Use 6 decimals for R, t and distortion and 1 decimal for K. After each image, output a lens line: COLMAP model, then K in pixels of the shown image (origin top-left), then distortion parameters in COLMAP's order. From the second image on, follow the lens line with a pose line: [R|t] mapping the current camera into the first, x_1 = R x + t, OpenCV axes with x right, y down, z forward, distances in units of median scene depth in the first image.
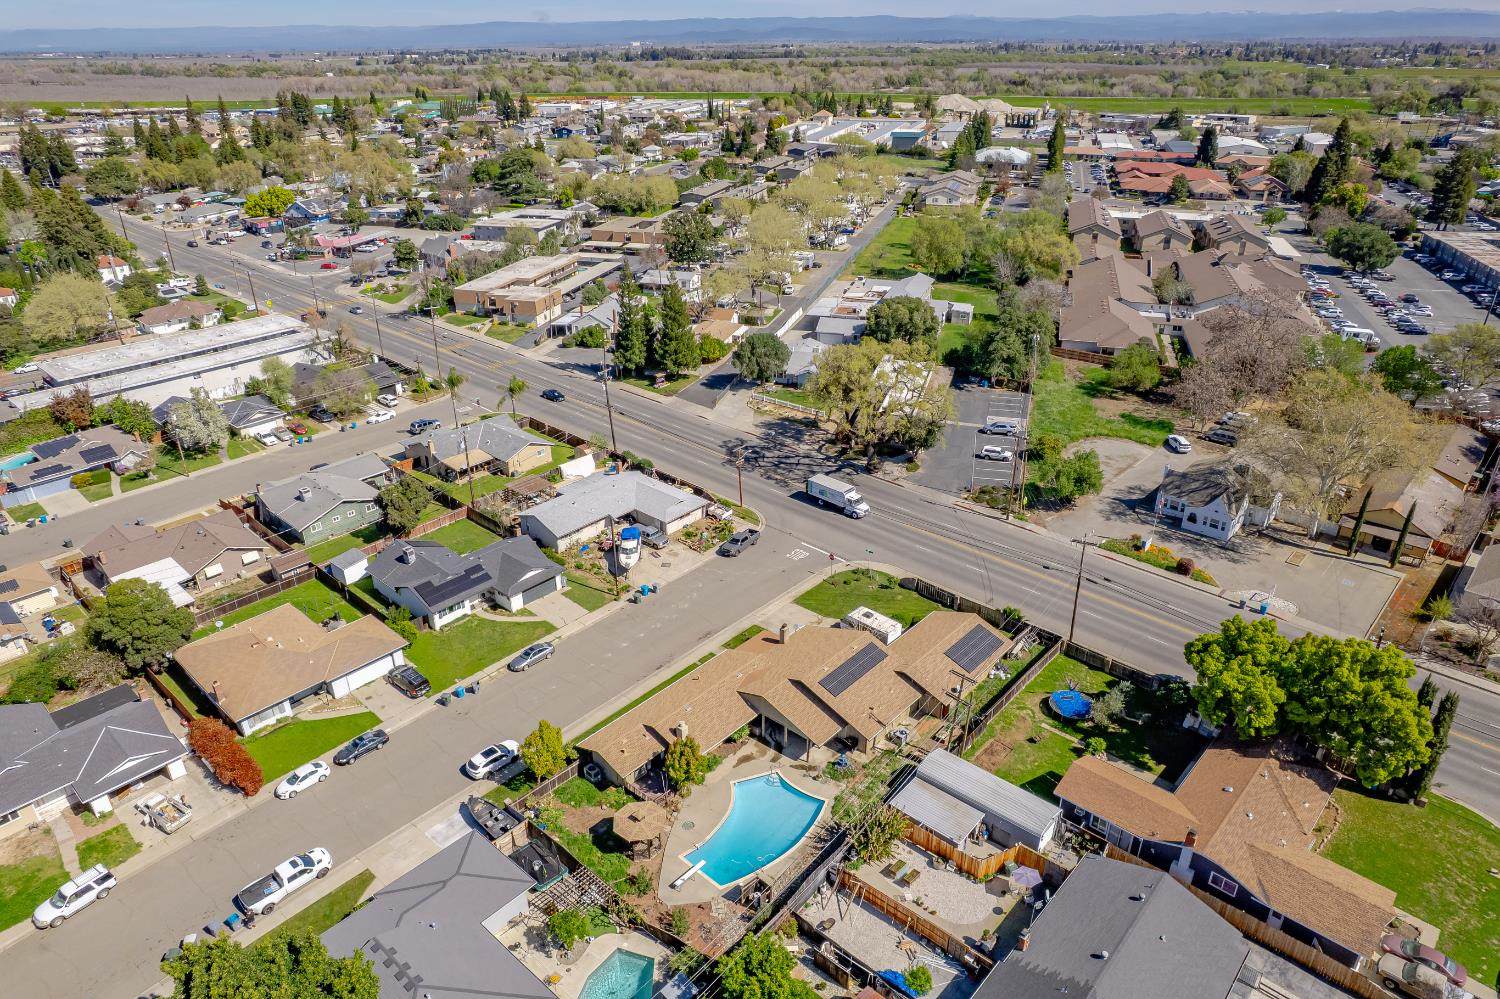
lens RADIAL K [[957.7, 0, 741.3], [0, 957.7, 502.8], [0, 0, 1]] dist [-0.074365, 0.063641]
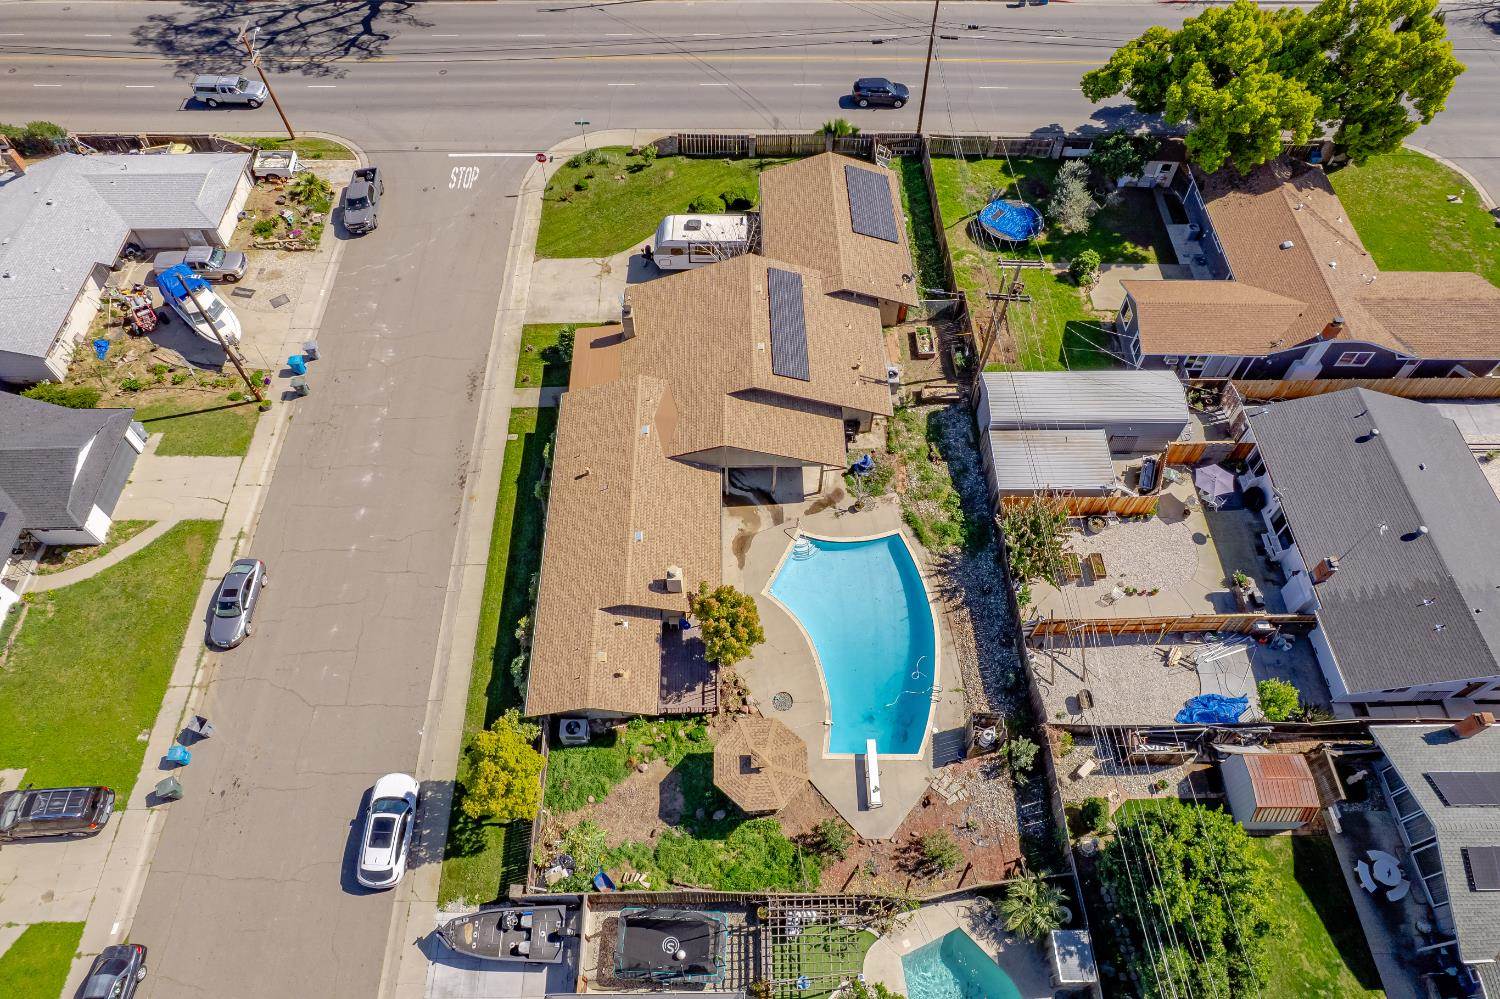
lens RADIAL K [[957.7, 0, 740.3], [0, 957.7, 505.3], [0, 0, 1]] dist [-0.074365, 0.063641]
pose [[0.732079, -0.563016, 0.383501, -0.171087], [0.298804, 0.771310, 0.561958, -0.074870], [-0.612190, -0.296807, 0.732891, 0.439898]]
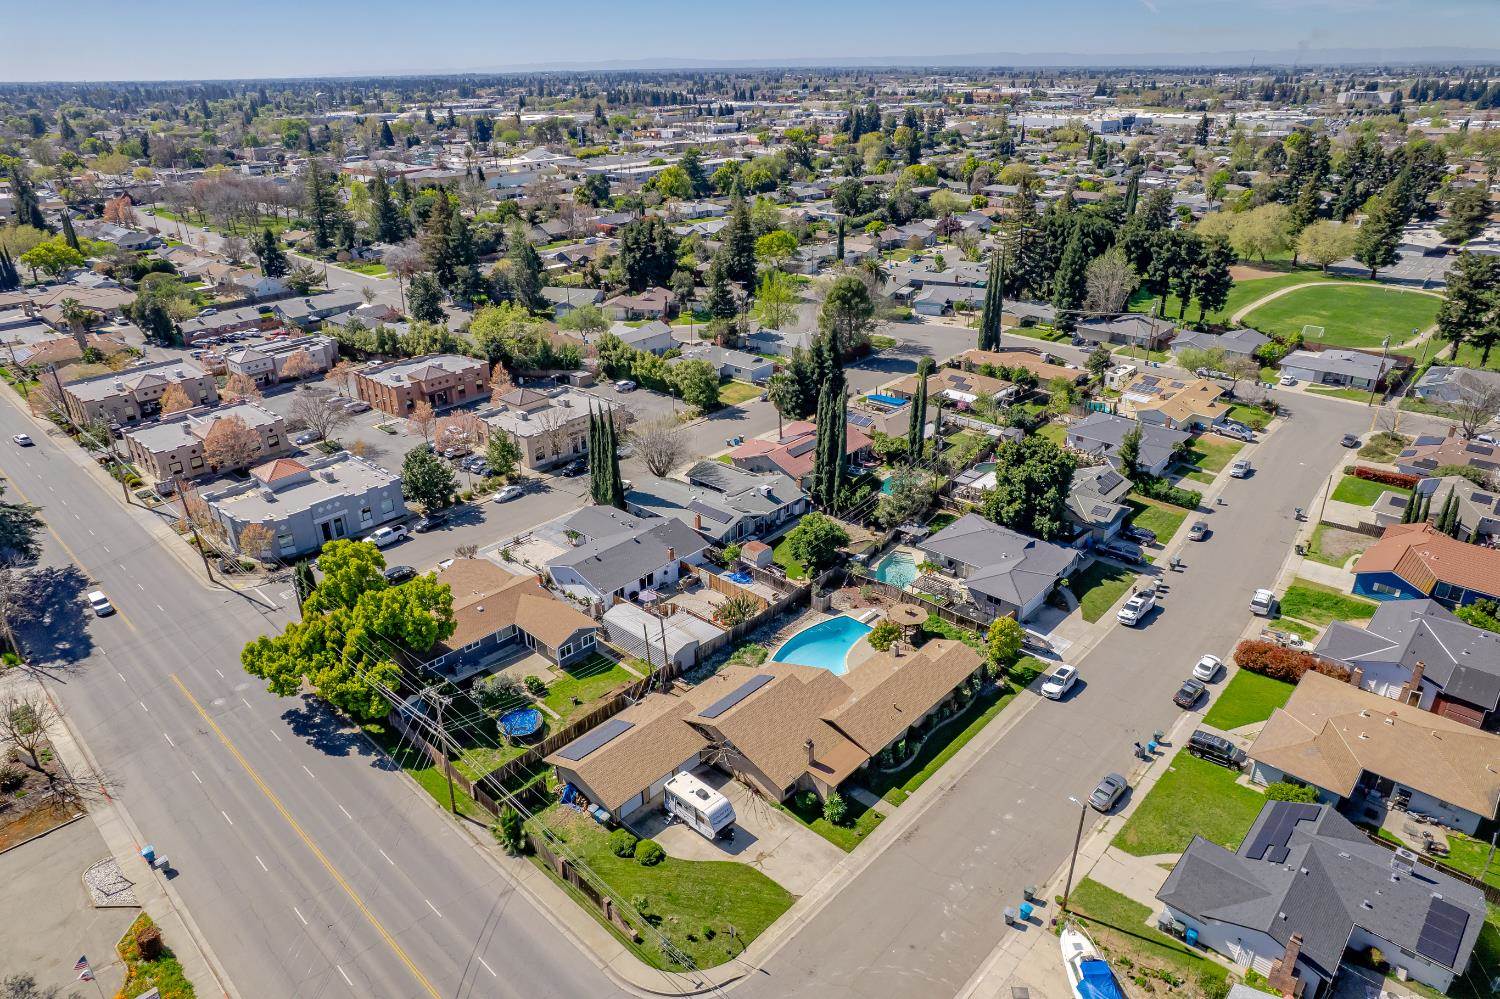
lens RADIAL K [[957.7, 0, 743.5], [0, 957.7, 507.2], [0, 0, 1]] dist [-0.074365, 0.063641]
pose [[-0.999718, 0.018403, 0.015025, 0.076644], [0.023230, 0.624769, 0.780464, -0.594229], [0.004976, 0.780593, -0.625020, 1.210655]]
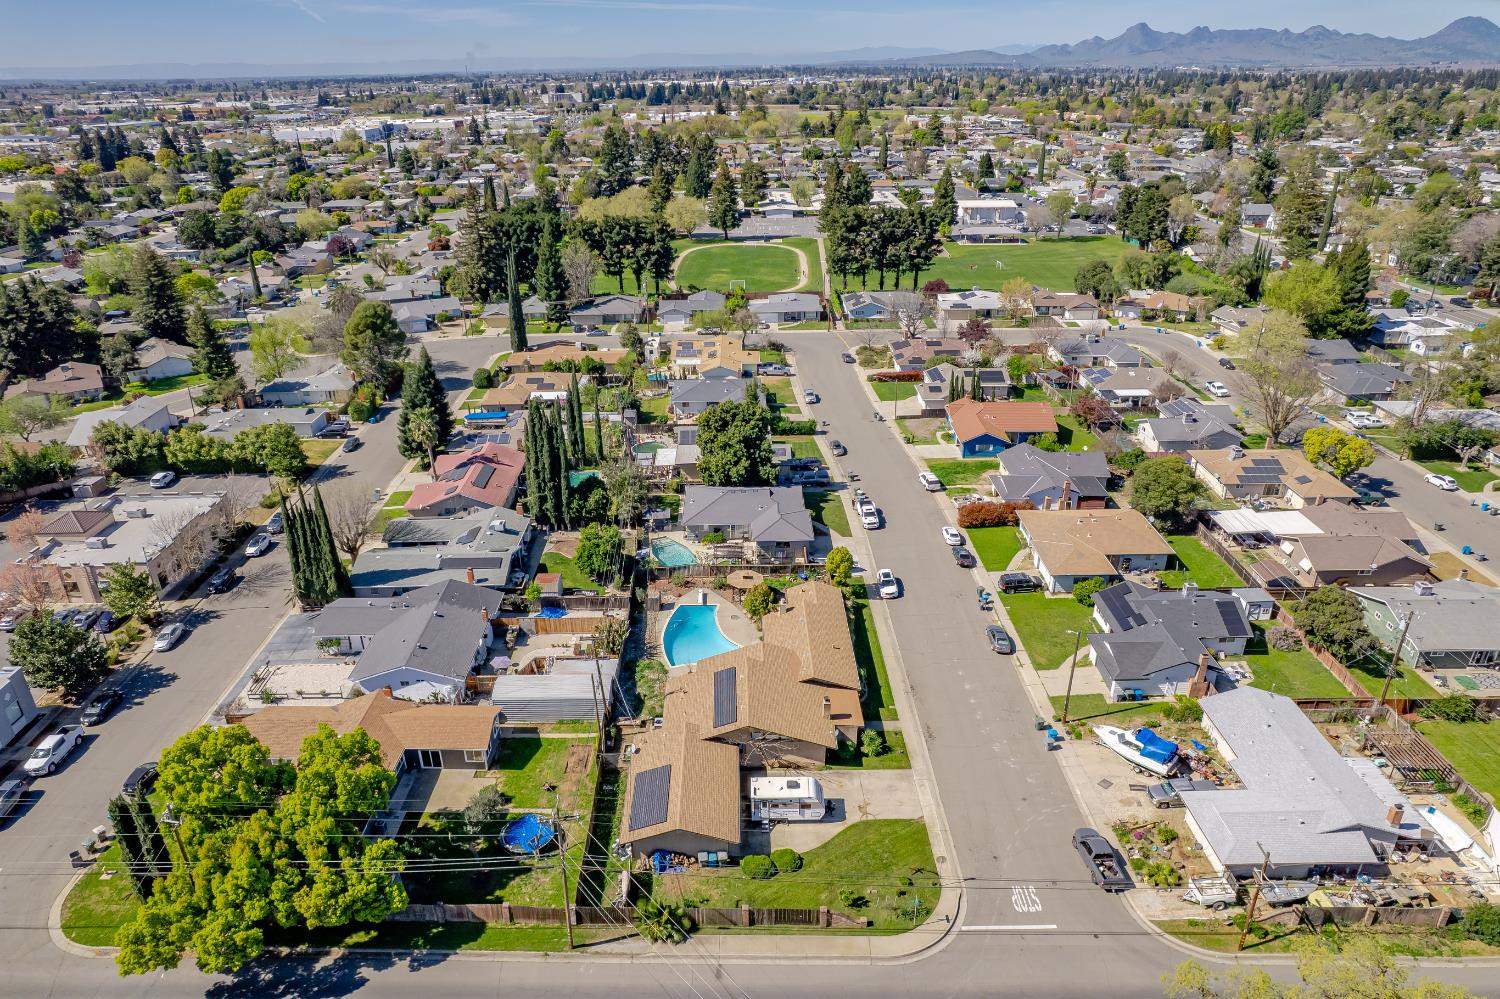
lens RADIAL K [[957.7, 0, 740.1], [0, 957.7, 502.2], [0, 0, 1]] dist [-0.074365, 0.063641]
pose [[-0.735599, 0.304339, -0.605204, 0.530303], [-0.279837, 0.677090, 0.680618, -0.526371], [0.616916, 0.670020, -0.412901, 1.059474]]
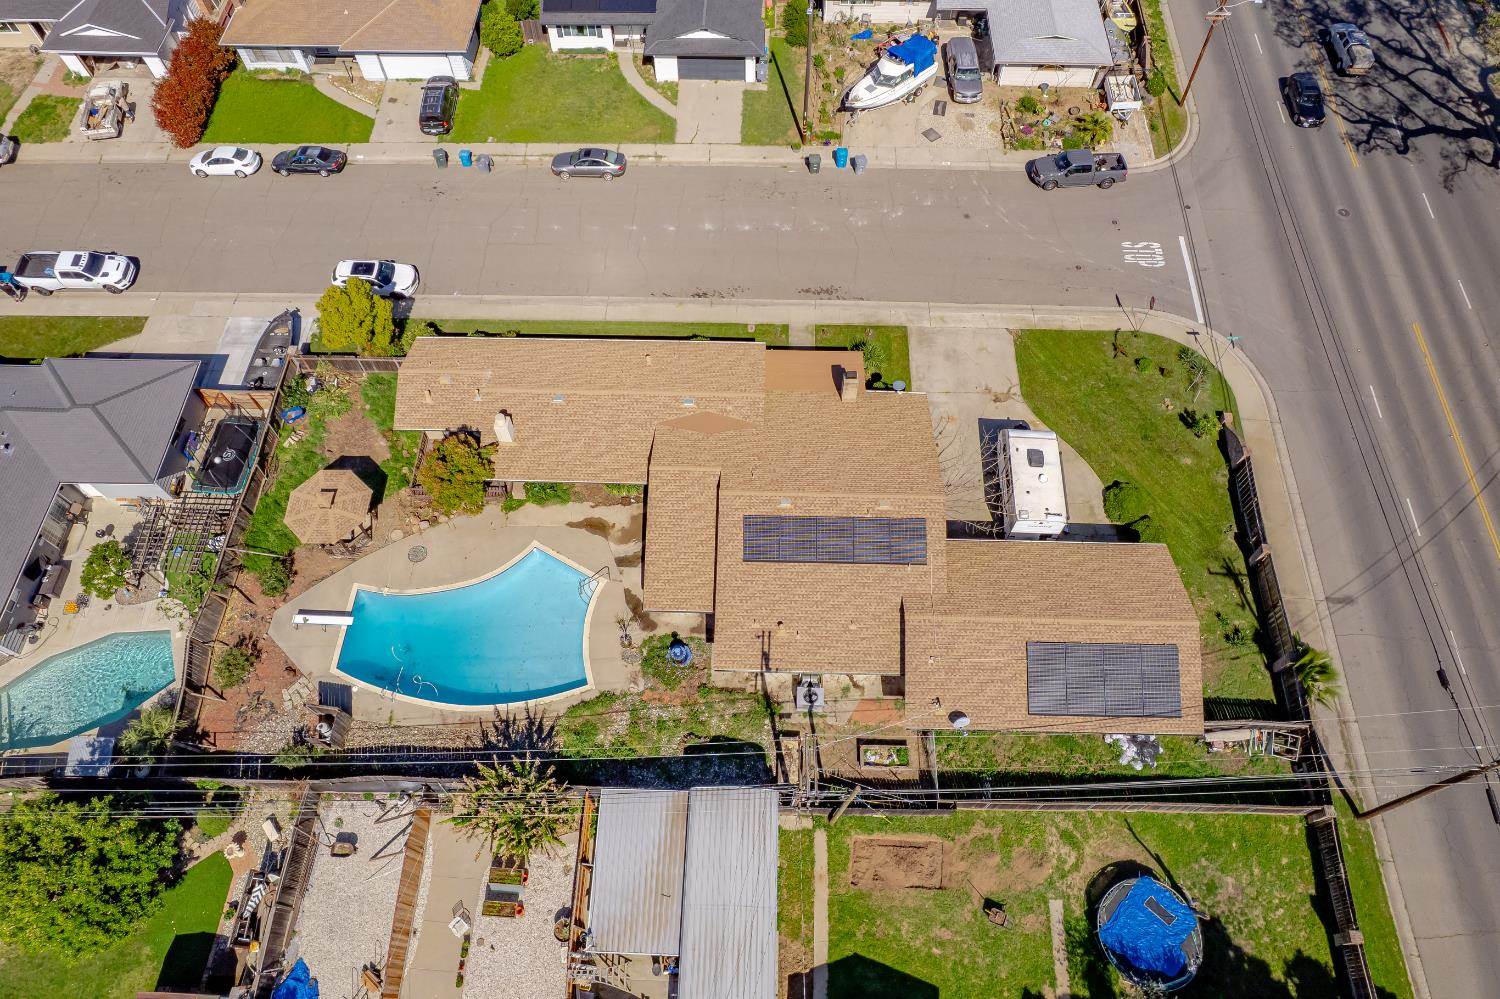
lens RADIAL K [[957.7, 0, 738.4], [0, 957.7, 502.3], [0, 0, 1]] dist [-0.074365, 0.063641]
pose [[0.646320, 0.668468, -0.367996, 0.210497], [-0.333313, 0.681137, 0.651885, -0.120363], [0.686420, -0.298668, 0.663042, 0.531528]]
